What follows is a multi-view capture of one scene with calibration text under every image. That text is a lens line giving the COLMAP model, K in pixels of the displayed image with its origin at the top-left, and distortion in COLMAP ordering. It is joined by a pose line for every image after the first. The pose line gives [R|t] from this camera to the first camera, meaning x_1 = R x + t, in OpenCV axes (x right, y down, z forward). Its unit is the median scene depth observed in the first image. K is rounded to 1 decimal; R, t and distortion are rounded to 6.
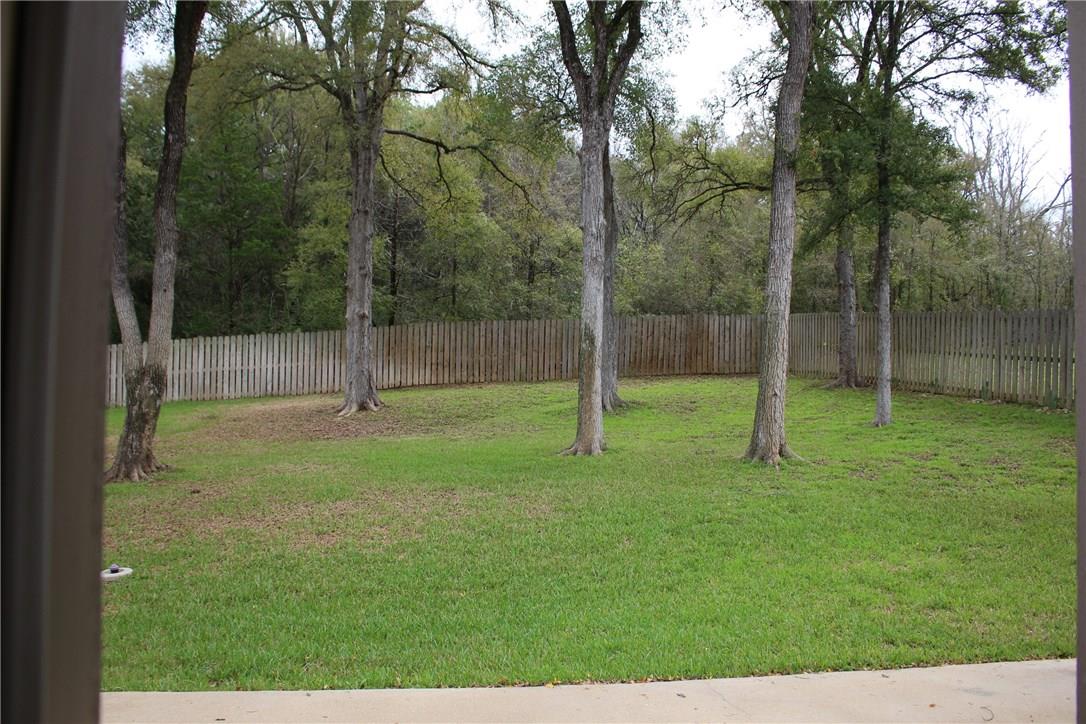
lens RADIAL K [[915.5, 0, 539.3], [0, 915.5, 364.9], [0, 0, 1]] dist [-0.154752, 0.138774]
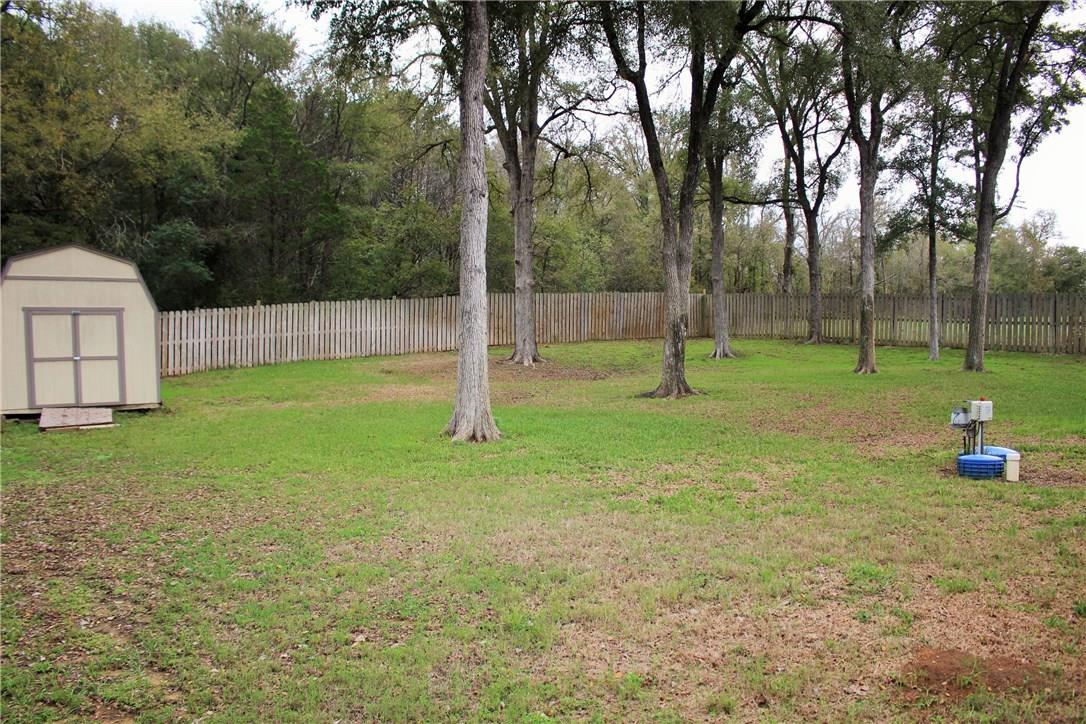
lens RADIAL K [[915.5, 0, 539.3], [0, 915.5, 364.9], [0, 0, 1]] dist [-0.154752, 0.138774]
pose [[0.892468, -0.011487, 0.450964, -0.726720], [0.003415, 0.999819, 0.018710, 0.029565], [-0.451097, -0.015158, 0.892346, -0.104903]]
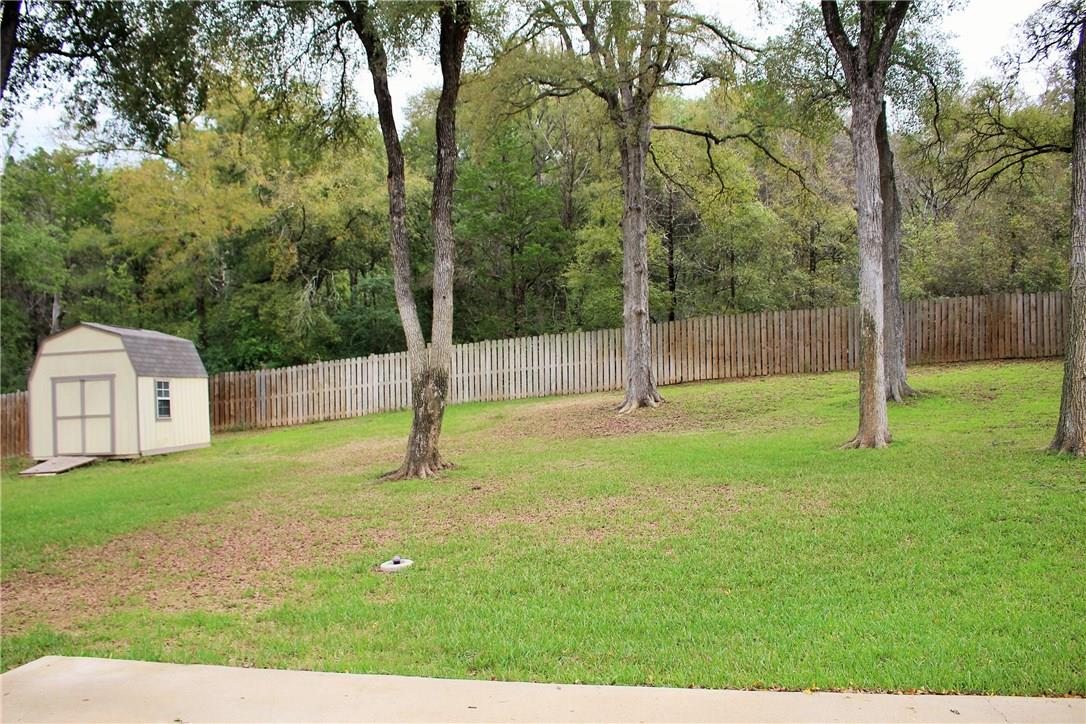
lens RADIAL K [[915.5, 0, 539.3], [0, 915.5, 364.9], [0, 0, 1]] dist [-0.154752, 0.138774]
pose [[0.950643, -0.034573, -0.308356, 0.009422], [0.035904, 0.999354, -0.001358, 0.000958], [0.308204, -0.009781, 0.951270, 0.005854]]
